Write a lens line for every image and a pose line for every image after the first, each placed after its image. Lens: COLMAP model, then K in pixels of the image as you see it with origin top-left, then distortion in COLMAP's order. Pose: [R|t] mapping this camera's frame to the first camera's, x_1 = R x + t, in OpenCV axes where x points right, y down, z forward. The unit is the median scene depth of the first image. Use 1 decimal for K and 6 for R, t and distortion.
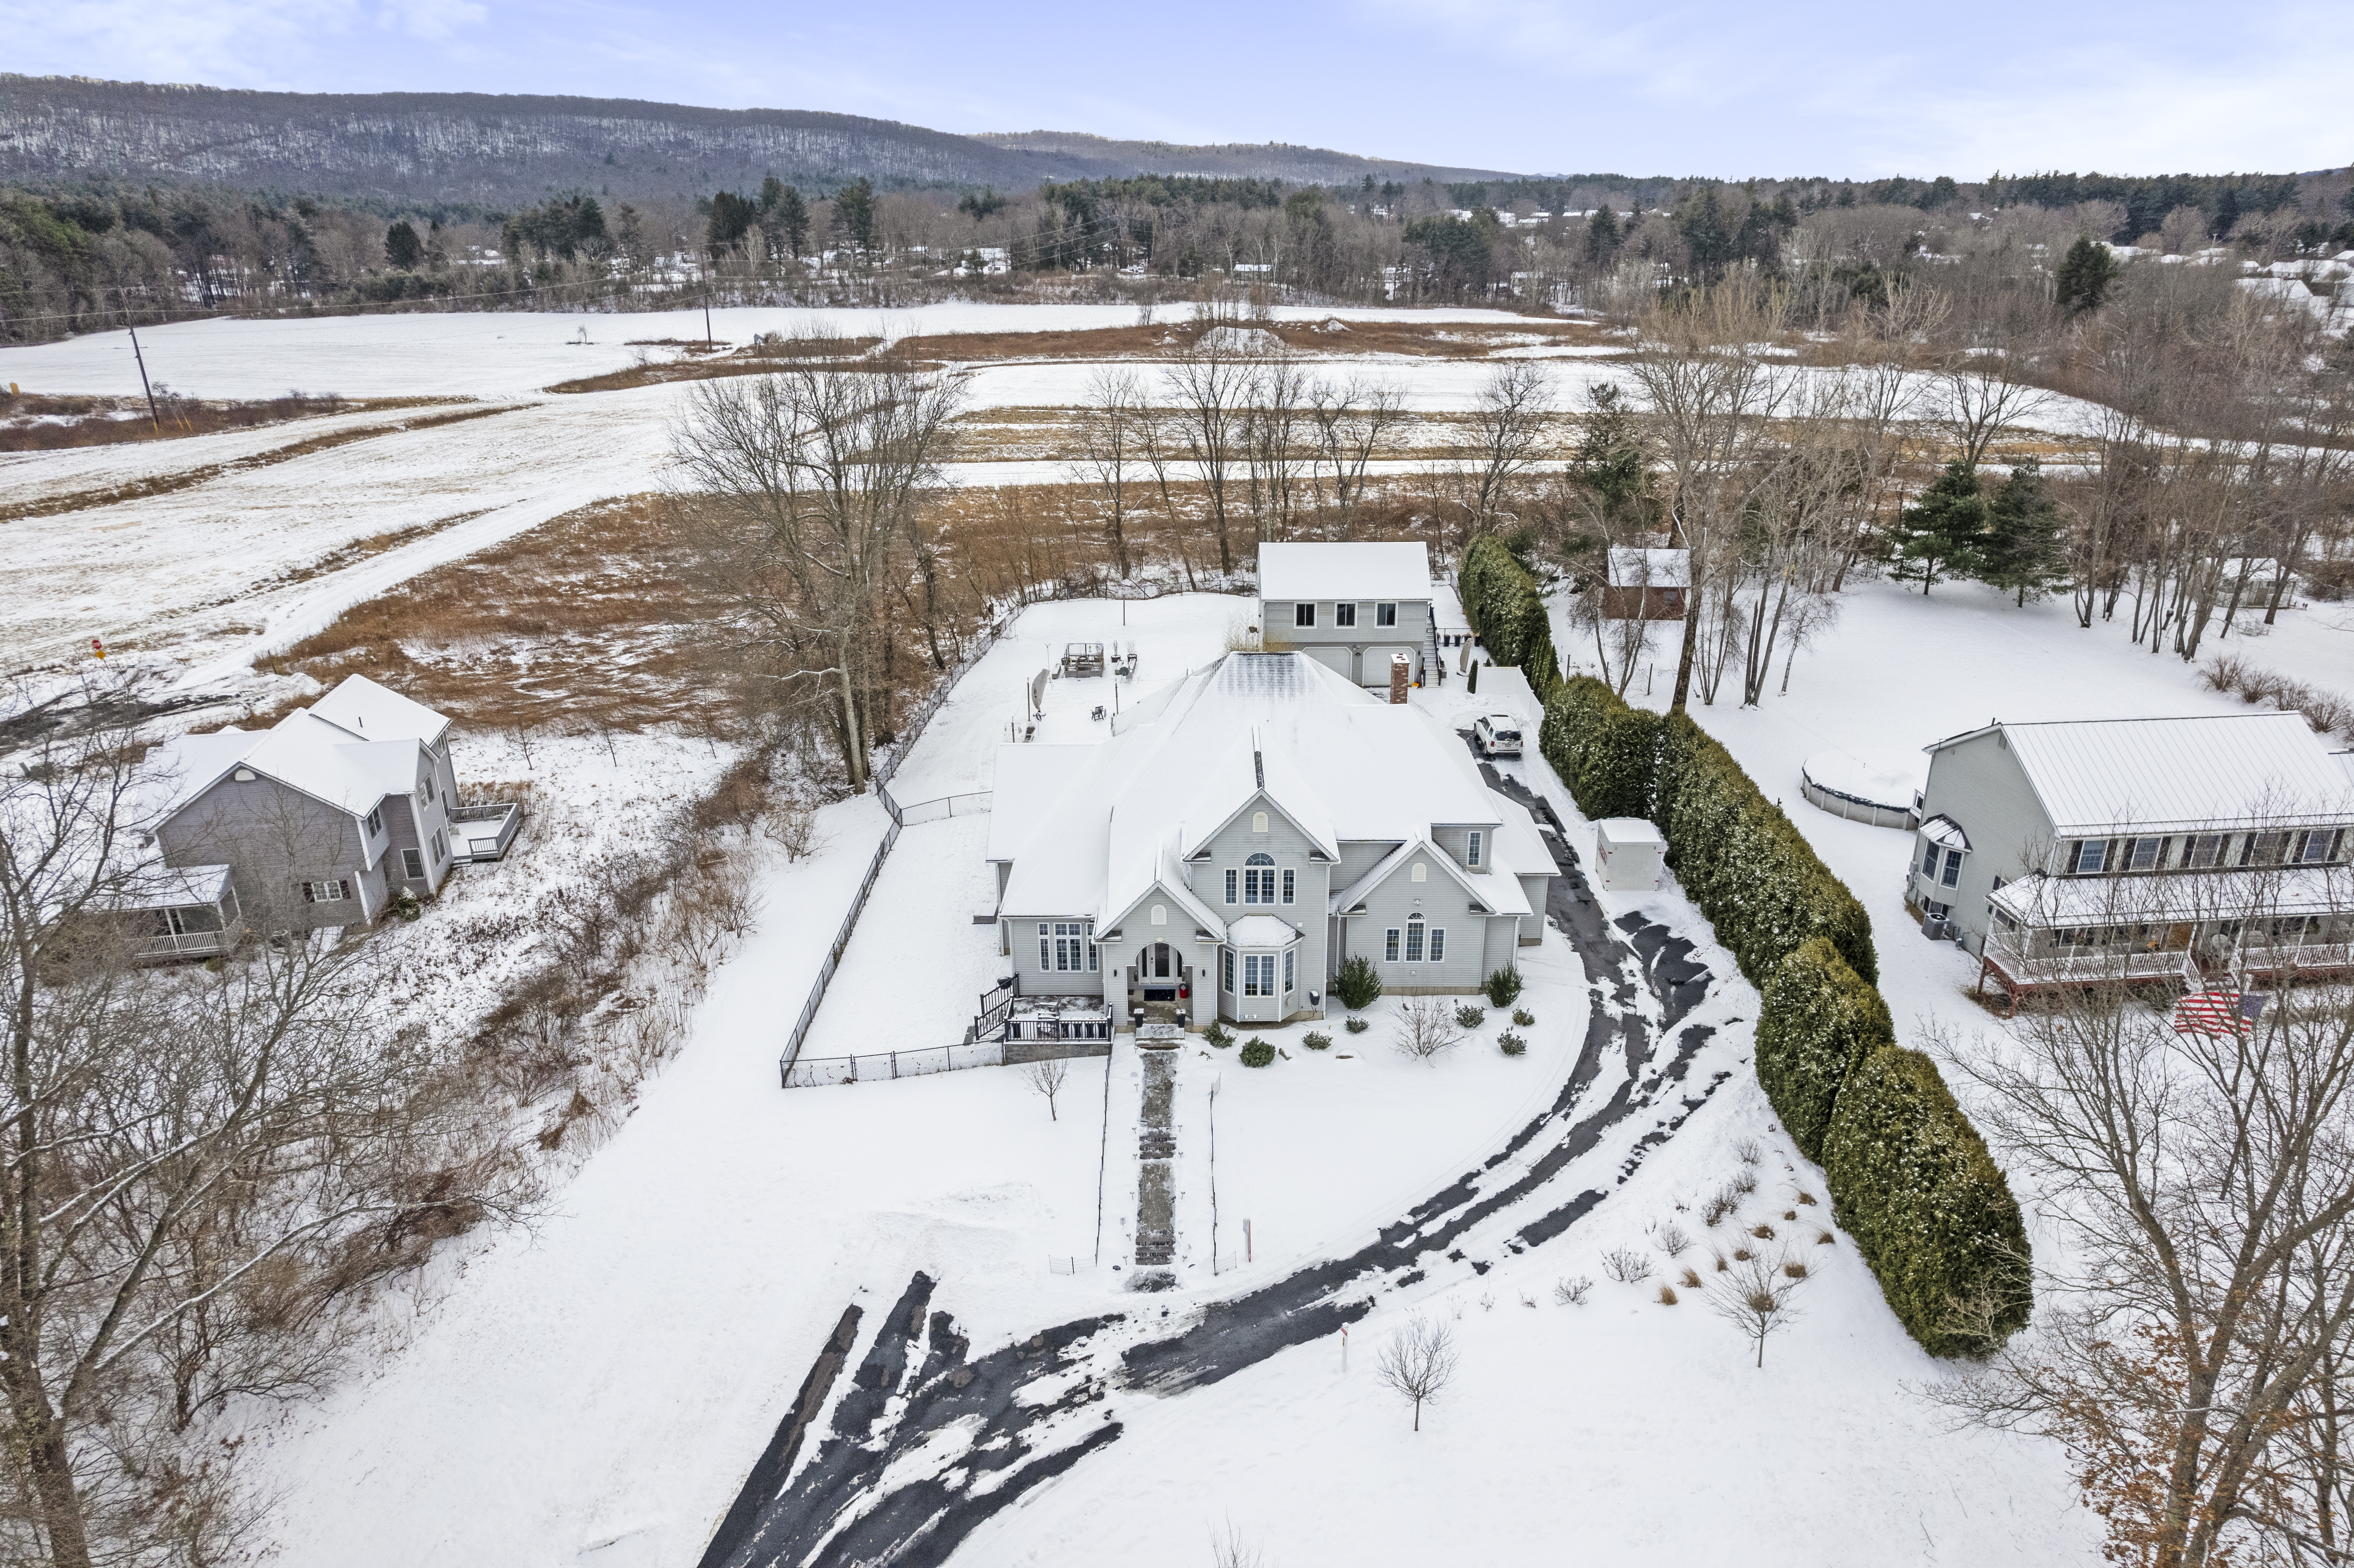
lens RADIAL K [[1546.7, 0, 1187.9], [0, 1546.7, 789.7], [0, 0, 1]] dist [-0.078790, 0.071066]
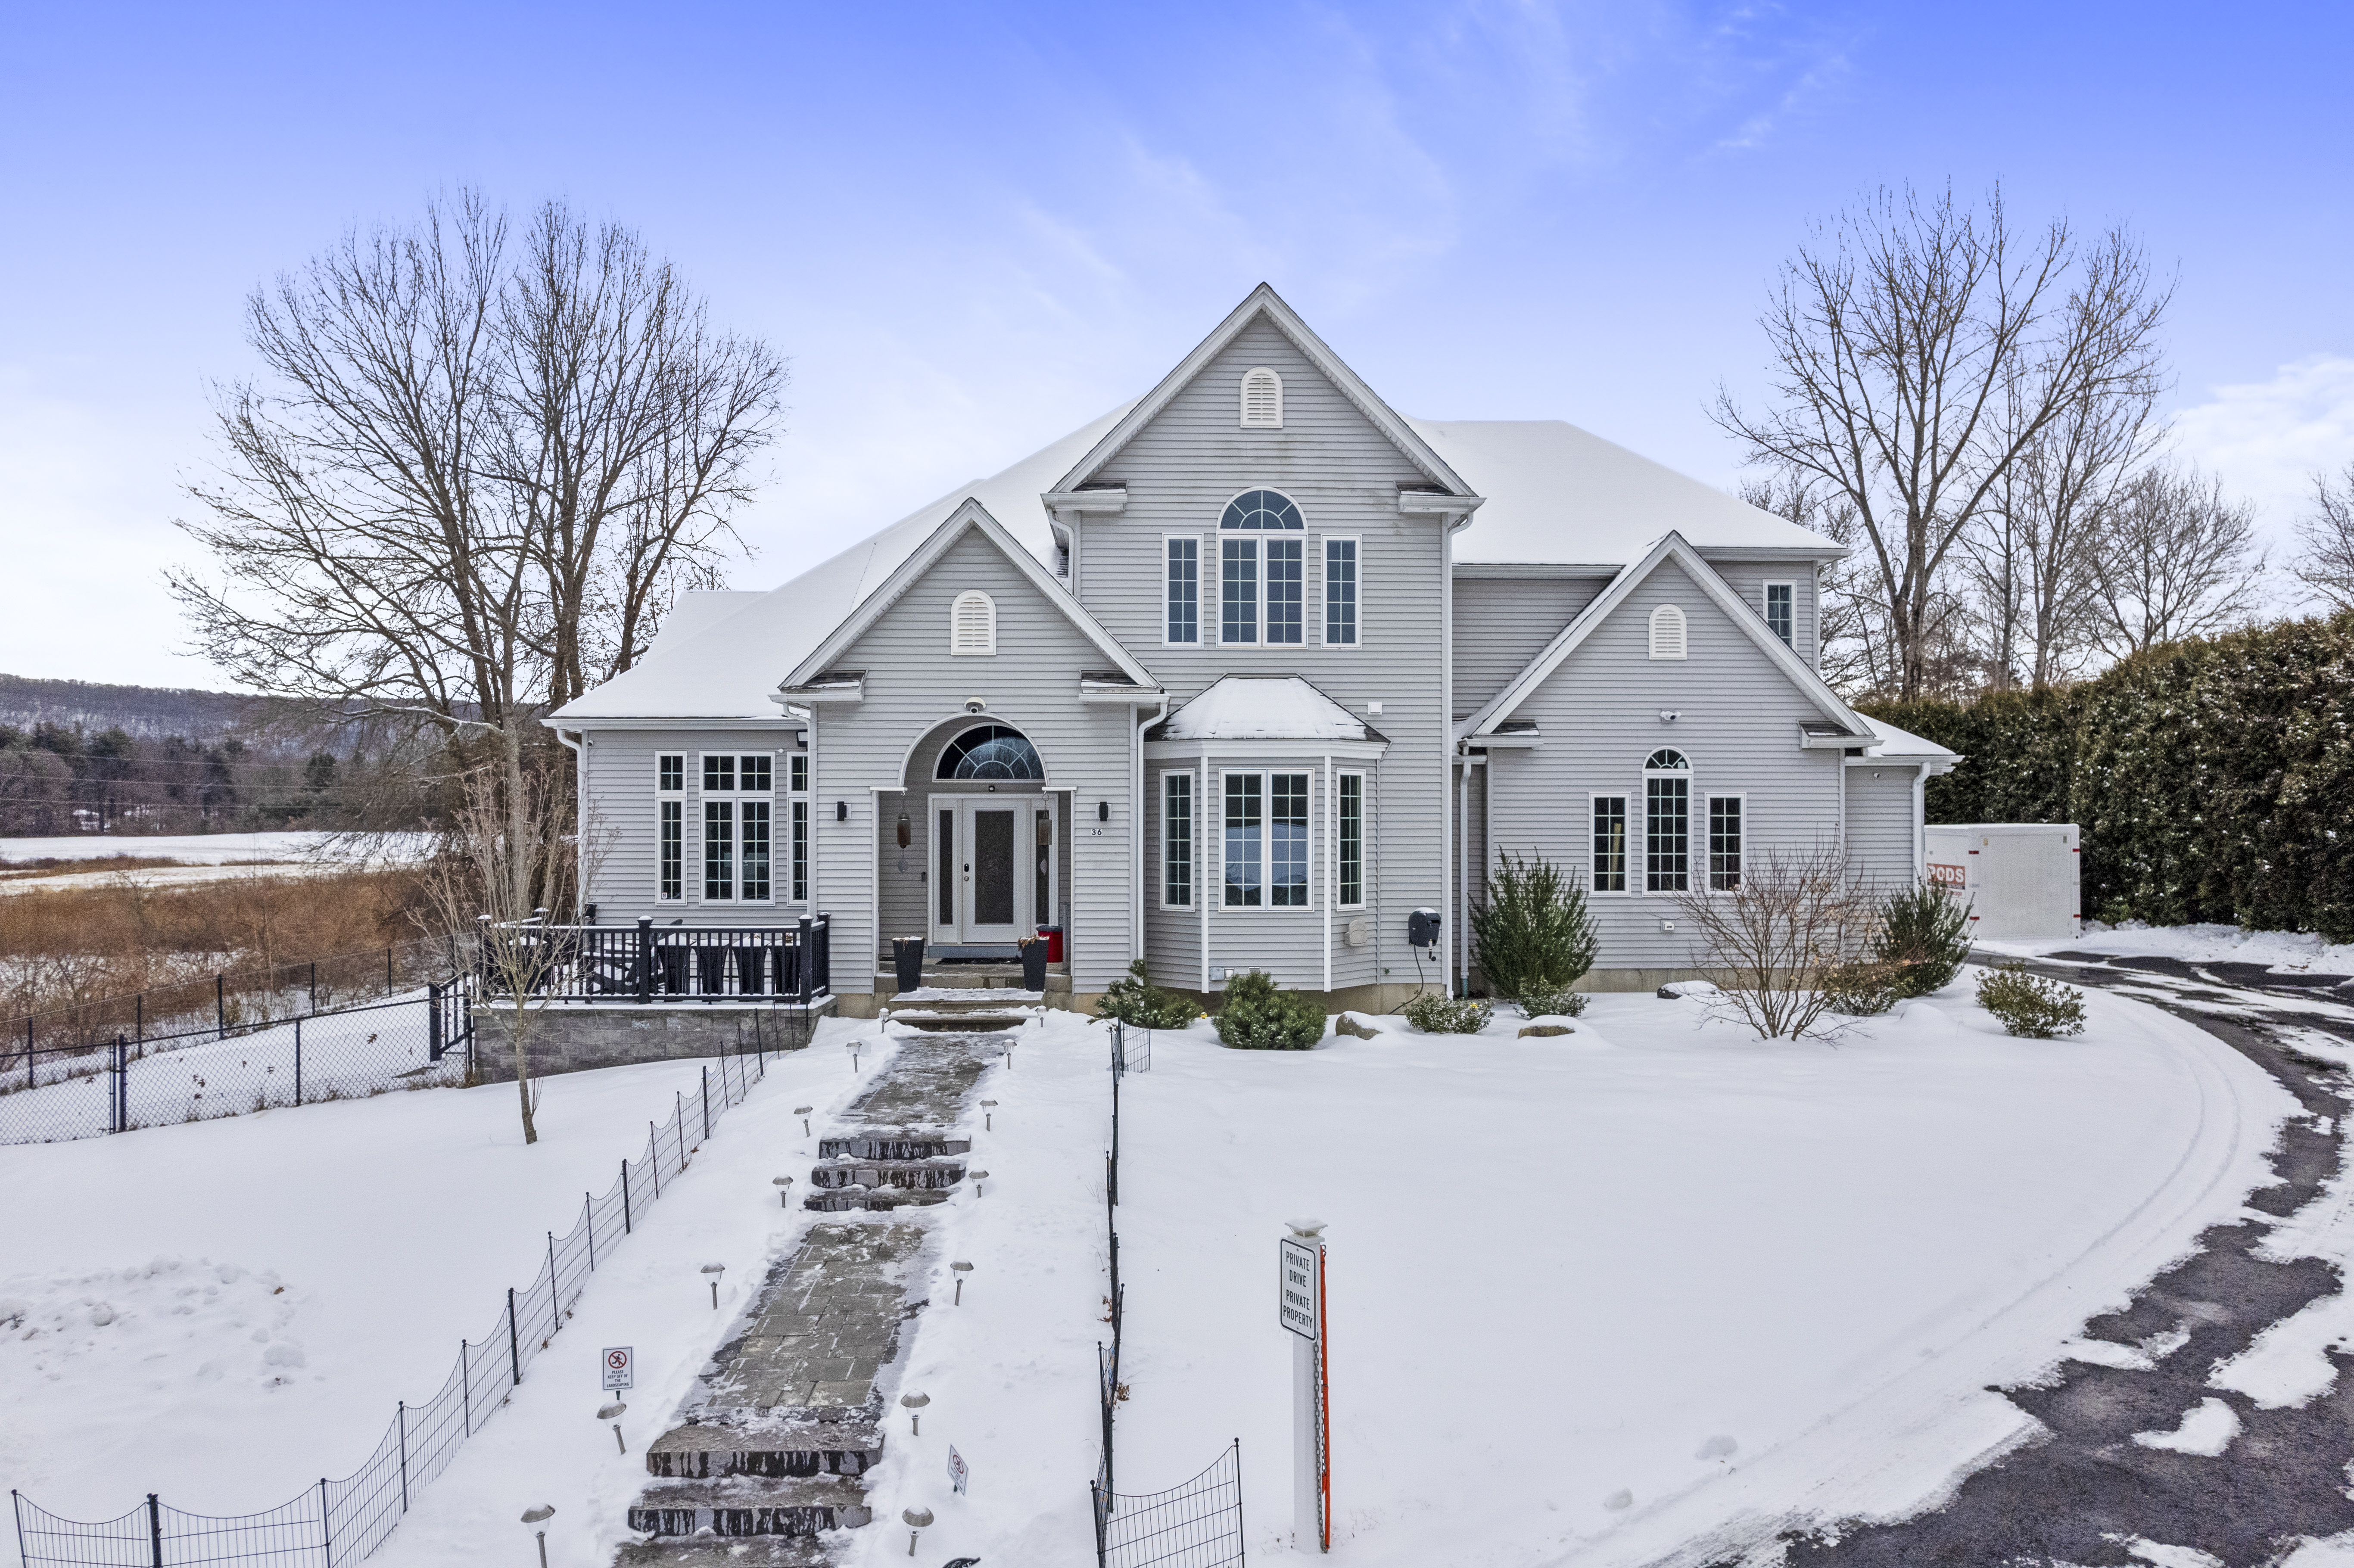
lens RADIAL K [[1549.1, 0, 1194.7], [0, 1549.1, 802.7], [0, 0, 1]] dist [-0.080790, 0.071363]
pose [[0.999141, 0.006222, 0.040960, 0.007796], [0.009679, 0.926242, -0.376805, 0.117263], [-0.040283, 0.376878, 0.925386, 0.327907]]
